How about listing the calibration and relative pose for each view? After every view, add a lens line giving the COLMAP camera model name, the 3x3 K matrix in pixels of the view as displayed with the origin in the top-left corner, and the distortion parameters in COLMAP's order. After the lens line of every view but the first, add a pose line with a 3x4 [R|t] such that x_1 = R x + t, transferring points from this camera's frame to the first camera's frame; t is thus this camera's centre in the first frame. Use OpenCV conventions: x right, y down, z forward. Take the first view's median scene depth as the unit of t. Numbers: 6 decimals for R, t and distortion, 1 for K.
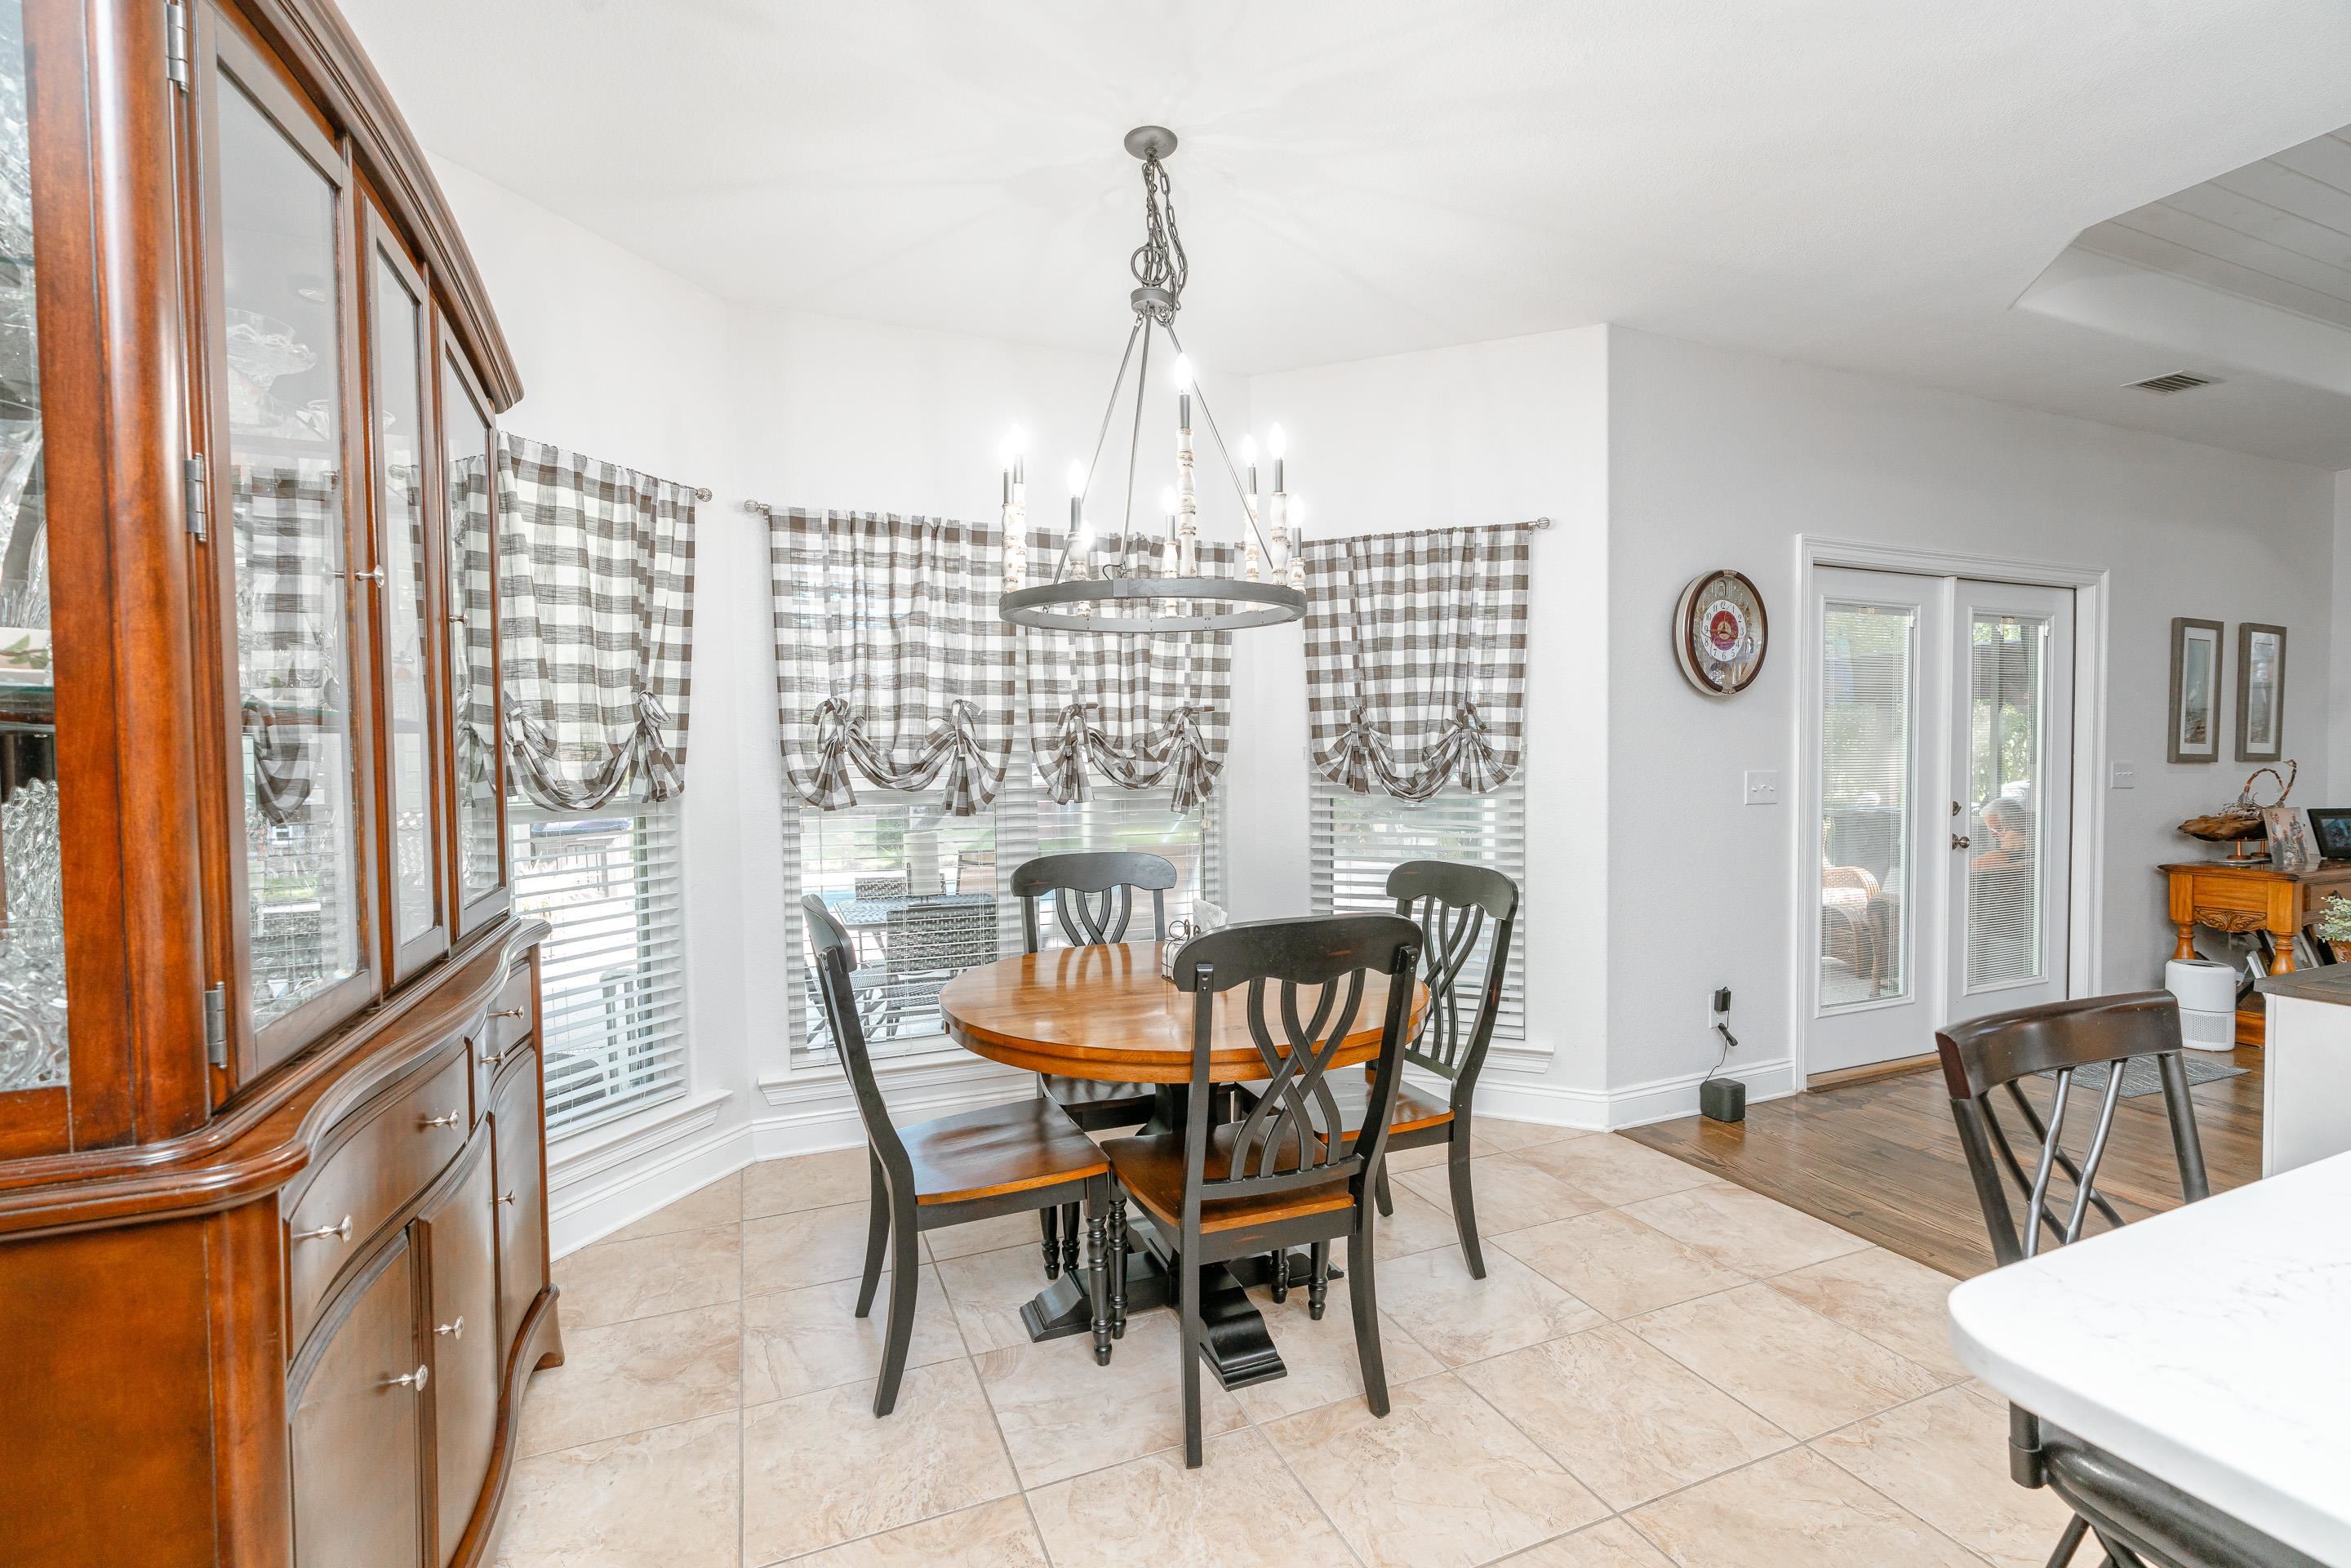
lens RADIAL K [[1032.5, 0, 1177.2], [0, 1032.5, 791.0], [0, 0, 1]] dist [-0.014135, 0.000433]
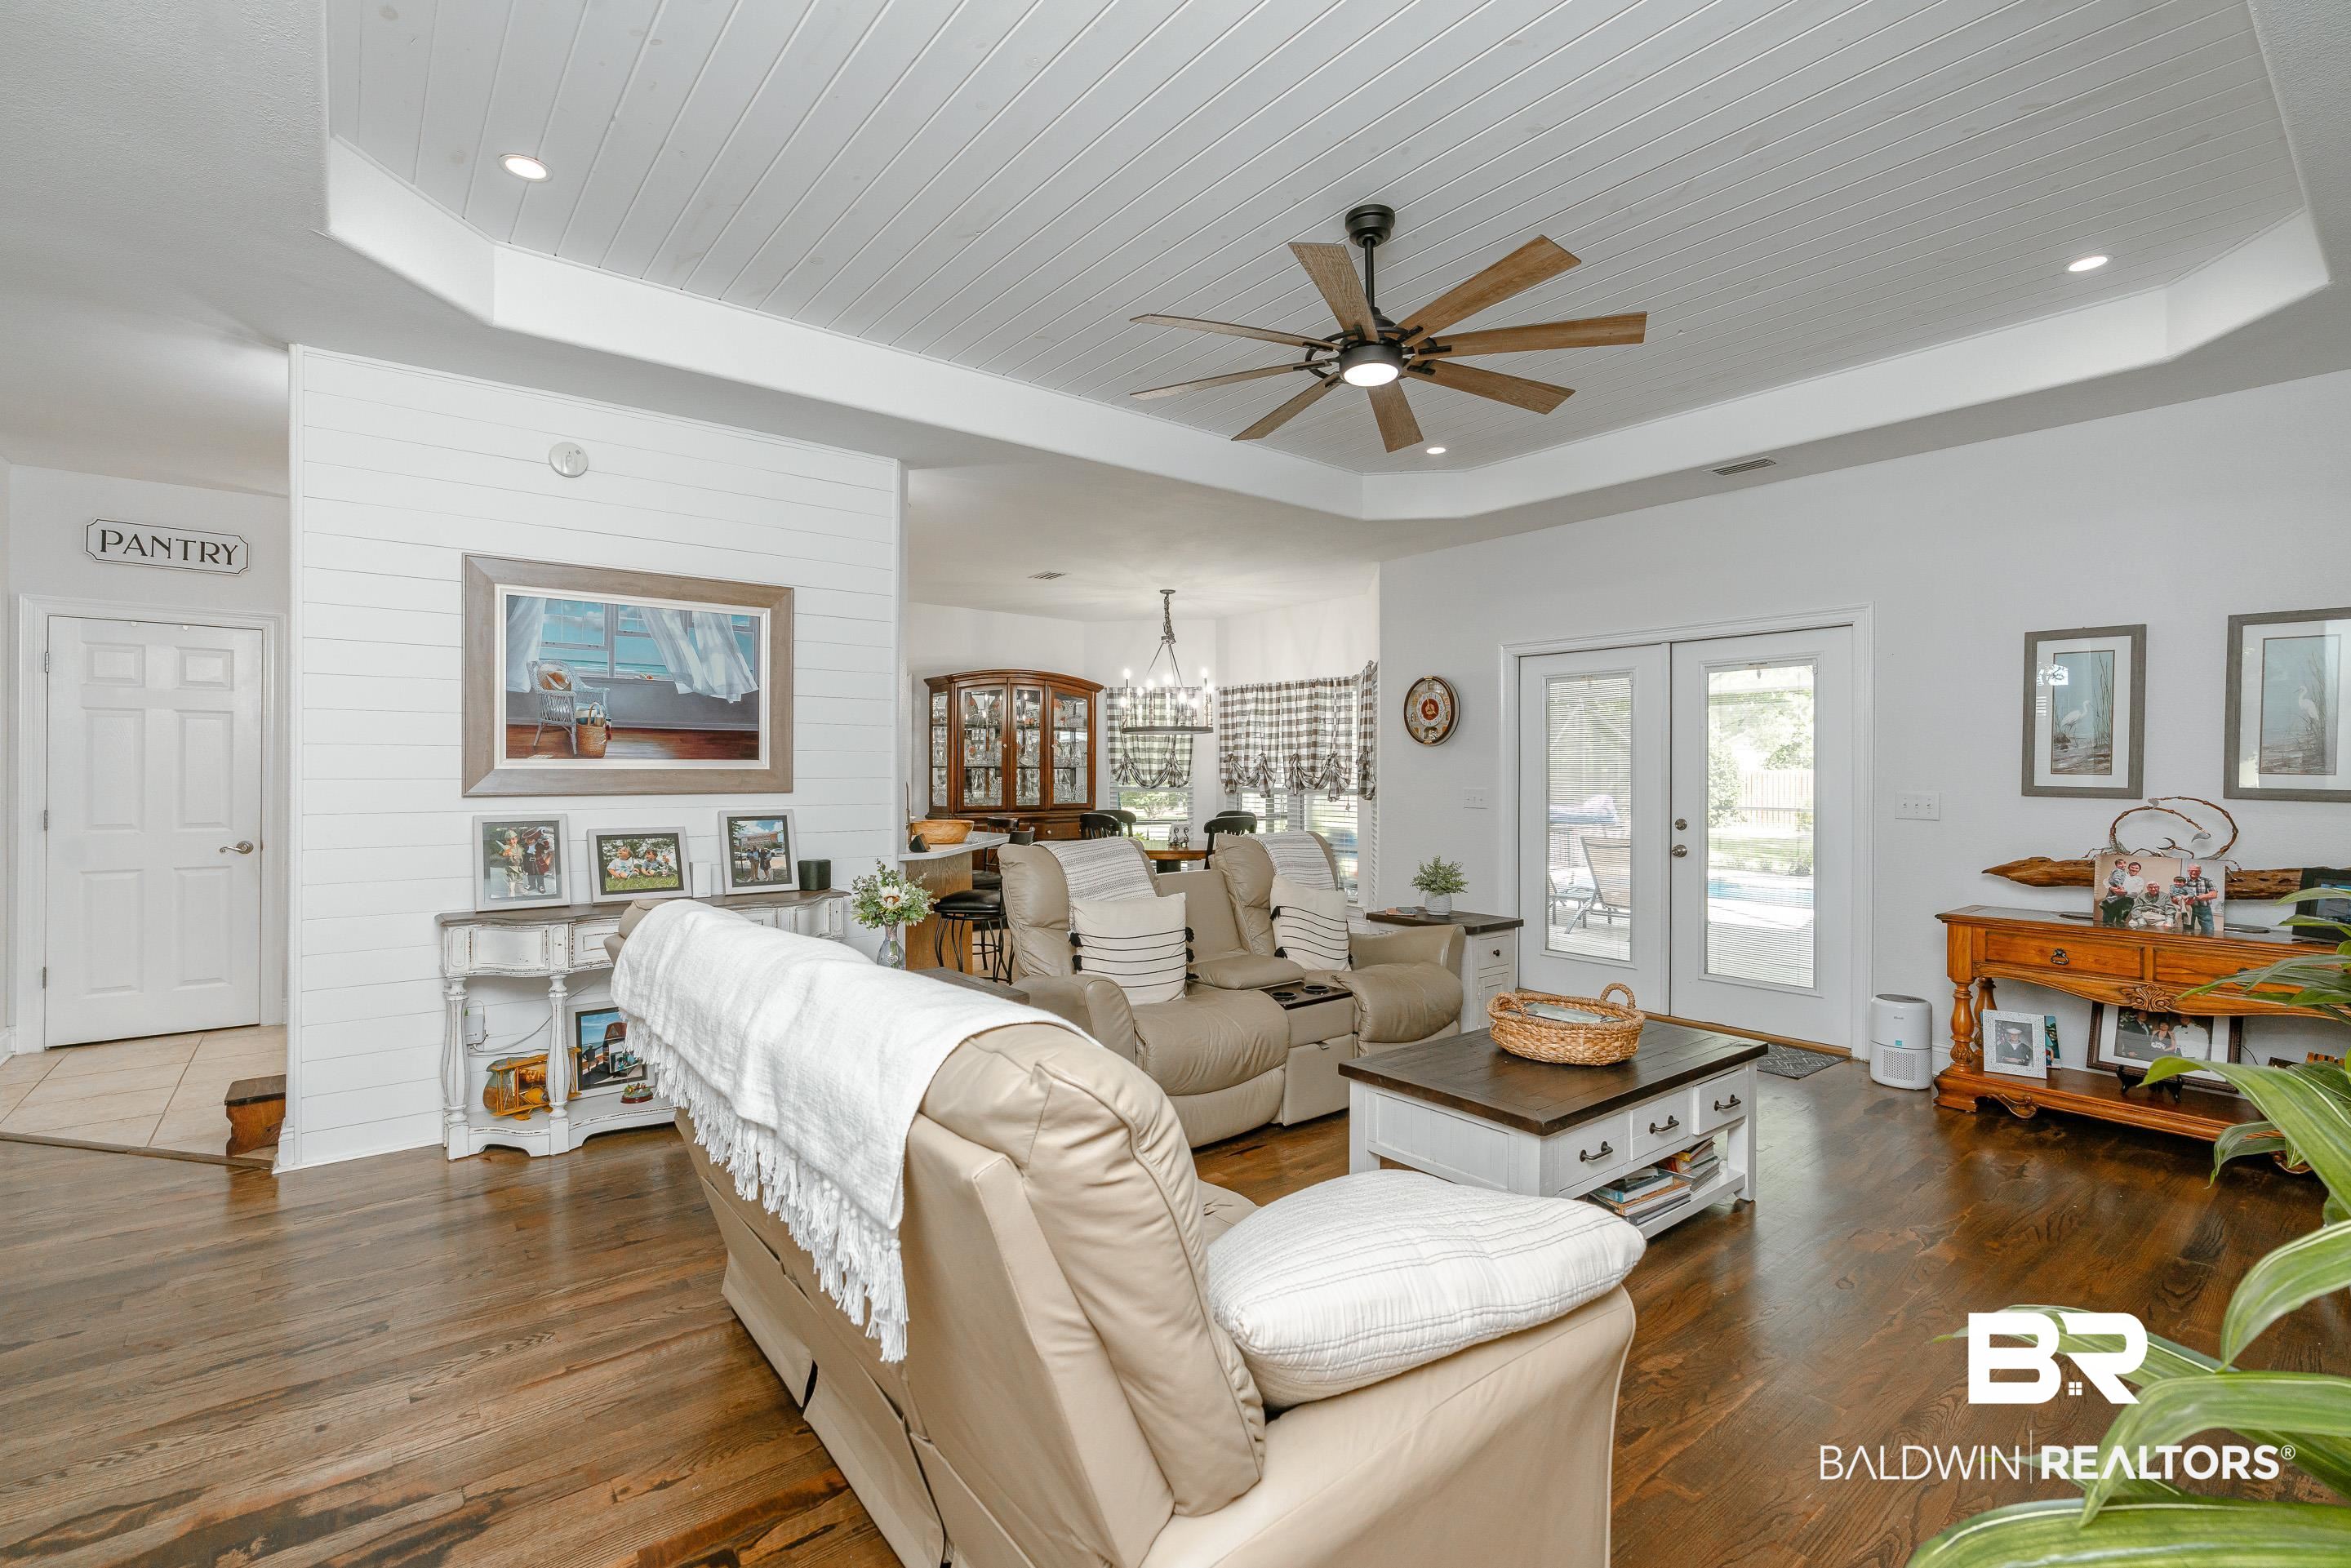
lens RADIAL K [[1050.8, 0, 1132.2], [0, 1050.8, 780.0], [0, 0, 1]] dist [-0.000713, -0.000002]
pose [[0.253510, 0.015023, -0.967216, 2.251077], [-0.041733, 0.999118, 0.004580, -0.018608], [0.966432, 0.039204, 0.253914, 0.026029]]
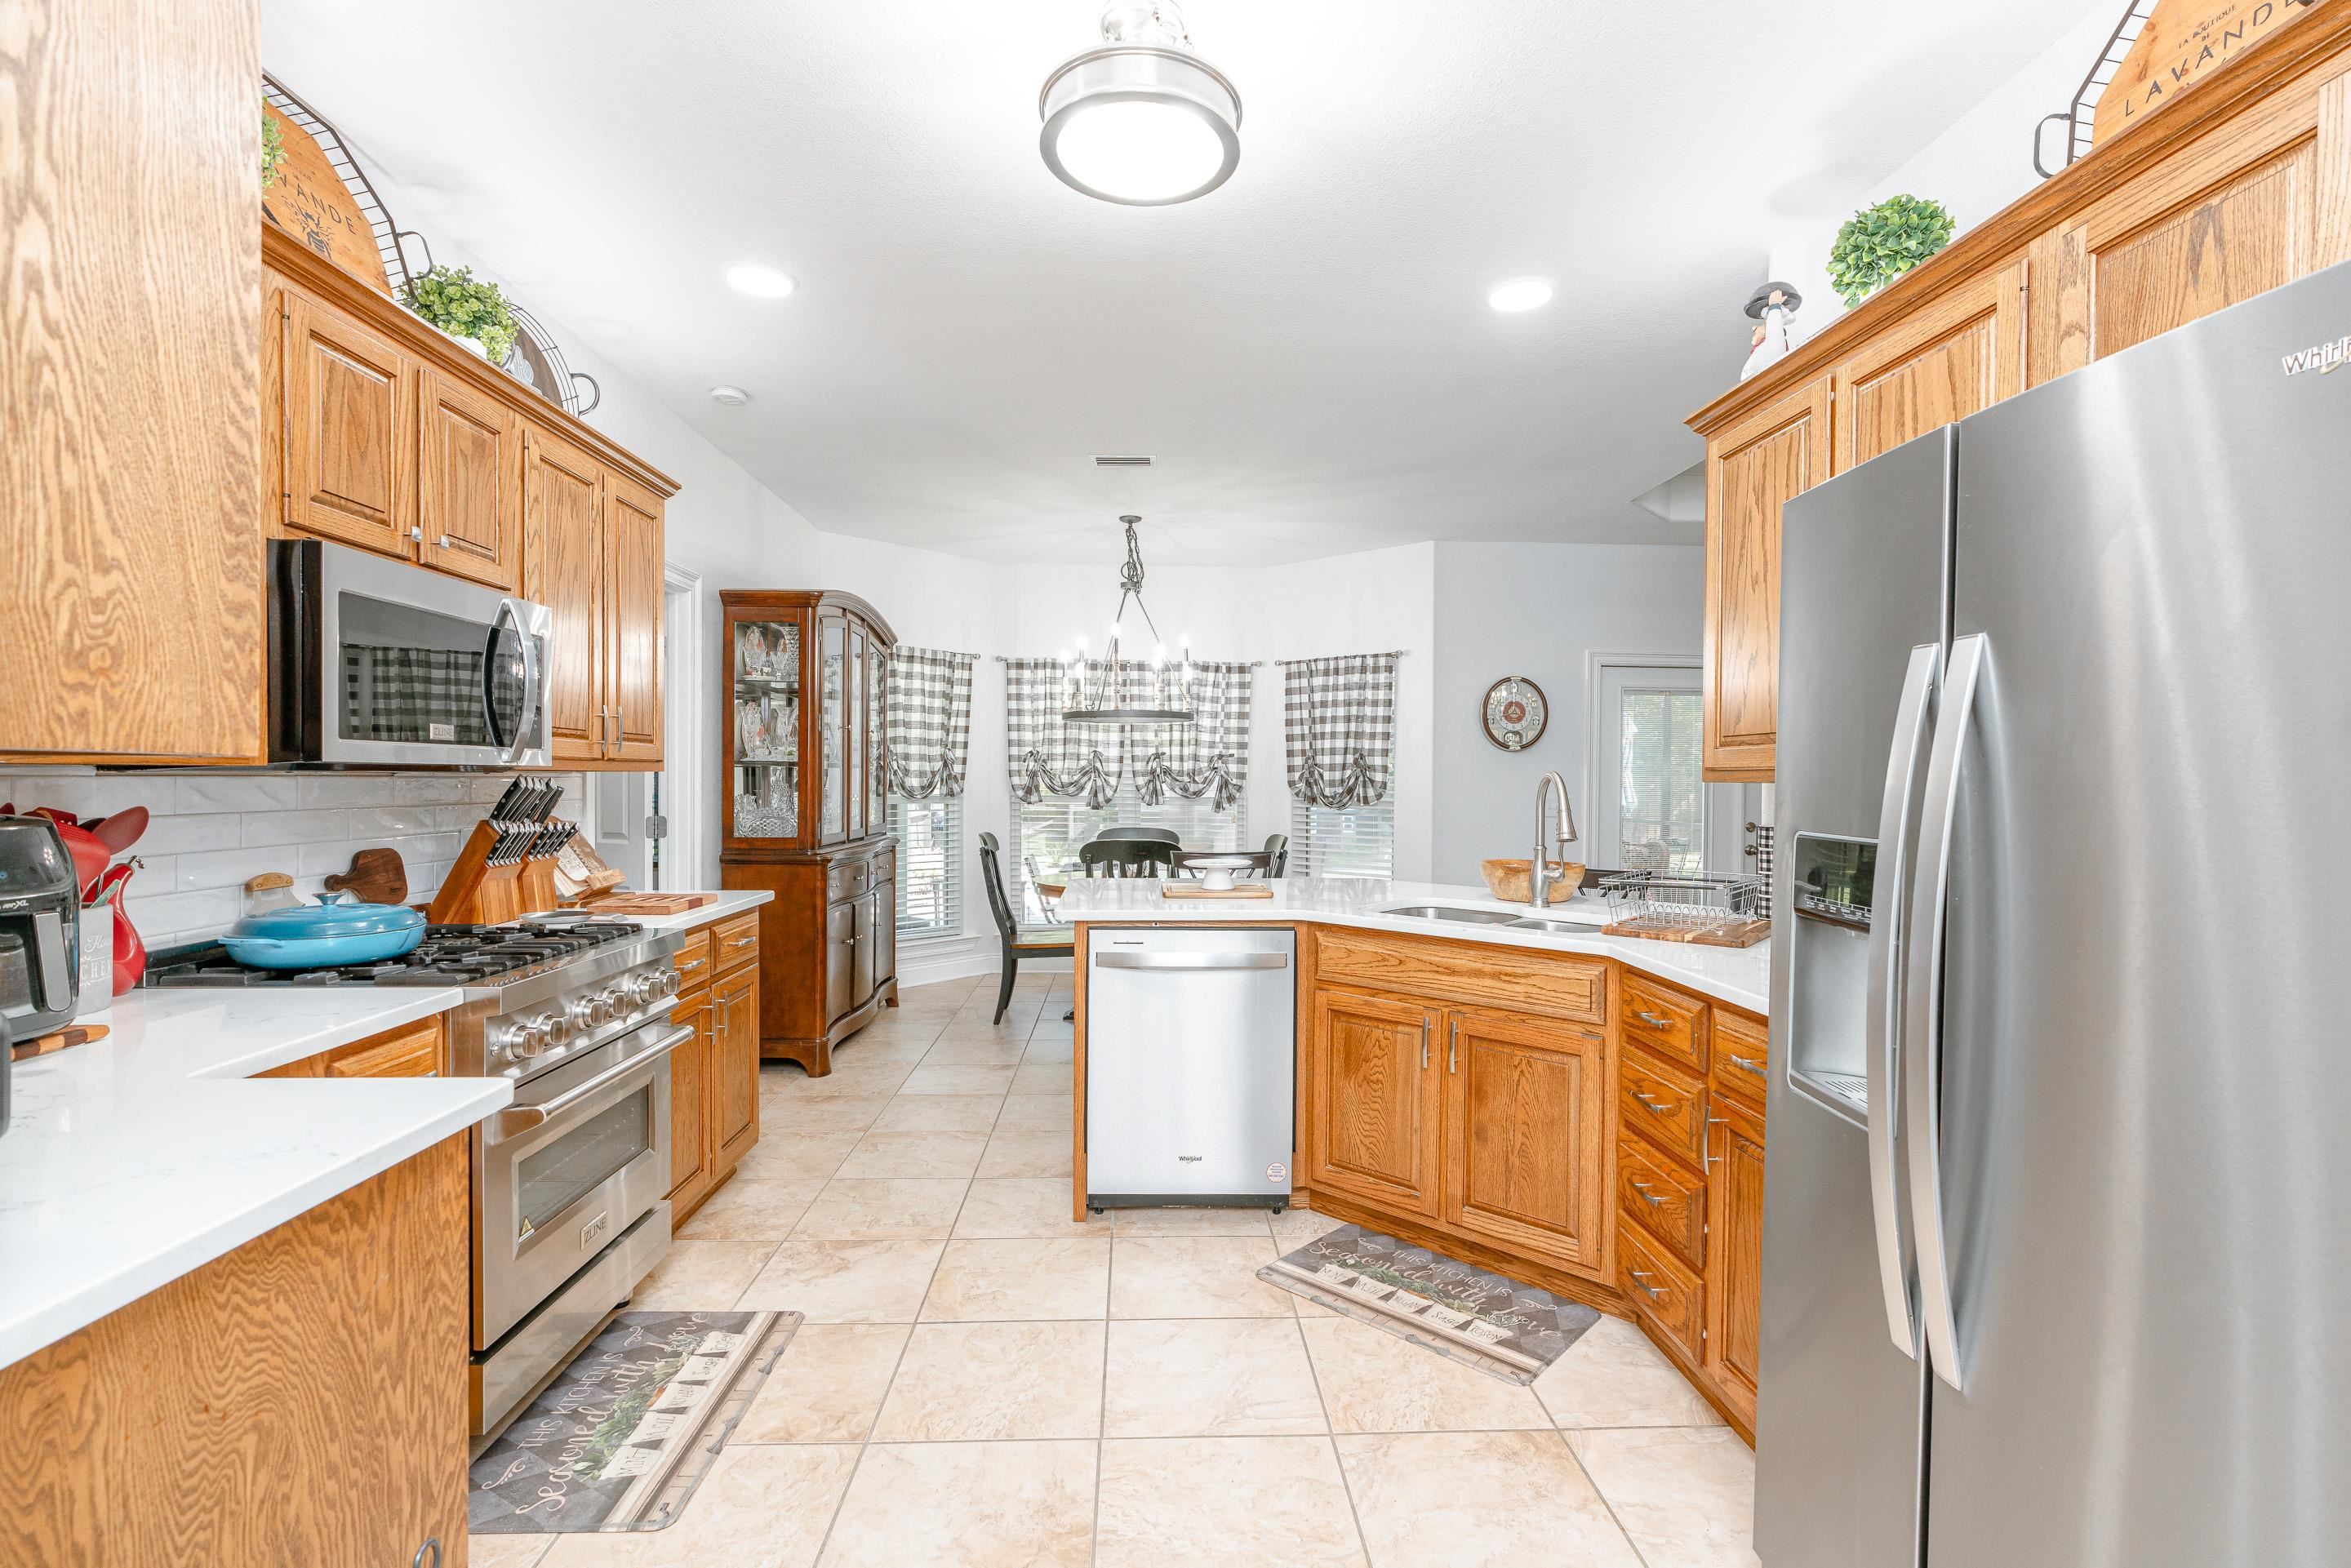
lens RADIAL K [[1079.1, 0, 1182.1], [0, 1079.1, 784.9], [0, 0, 1]] dist [-0.014676, 0.007200]
pose [[0.937273, 0.018922, -0.348081, 0.654767], [-0.029728, 0.999227, -0.025731, 0.024745], [0.347325, 0.034465, 0.937111, -0.857132]]
